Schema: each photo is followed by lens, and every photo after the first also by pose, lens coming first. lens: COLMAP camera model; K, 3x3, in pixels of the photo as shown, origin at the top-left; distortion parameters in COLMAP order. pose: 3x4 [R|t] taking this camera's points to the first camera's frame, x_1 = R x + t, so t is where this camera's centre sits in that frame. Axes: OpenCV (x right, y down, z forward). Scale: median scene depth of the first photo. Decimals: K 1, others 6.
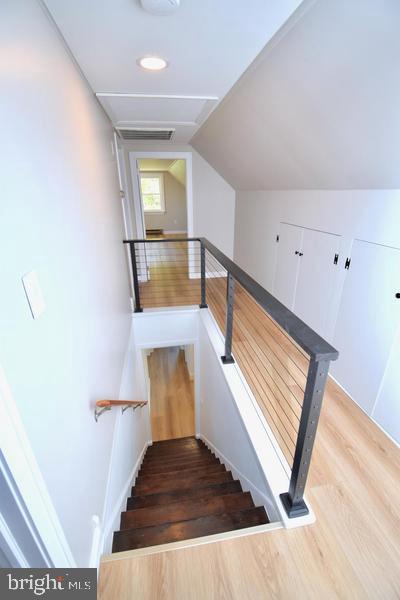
lens RADIAL K [[263.0, 0, 200.0], [0, 263.0, 300.0], [0, 0, 1]] dist [0.013200, -0.018624]
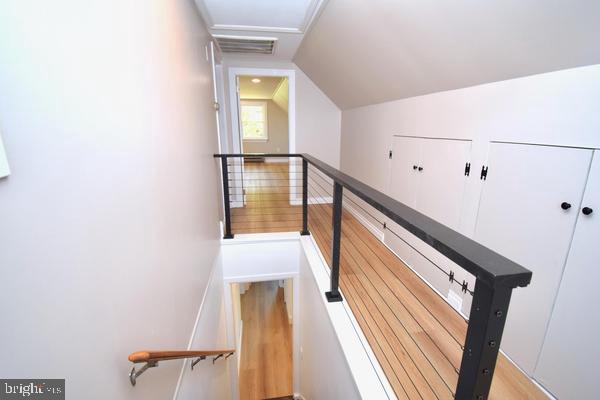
lens RADIAL K [[263.0, 0, 301.3], [0, 263.0, 200.5], [0, 0, 1]] dist [0.013200, -0.018624]
pose [[0.999850, 0.013926, -0.010329, 0.008251], [-0.015273, 0.989389, -0.144488, 0.042251], [0.008207, 0.144624, 0.989453, 0.130241]]
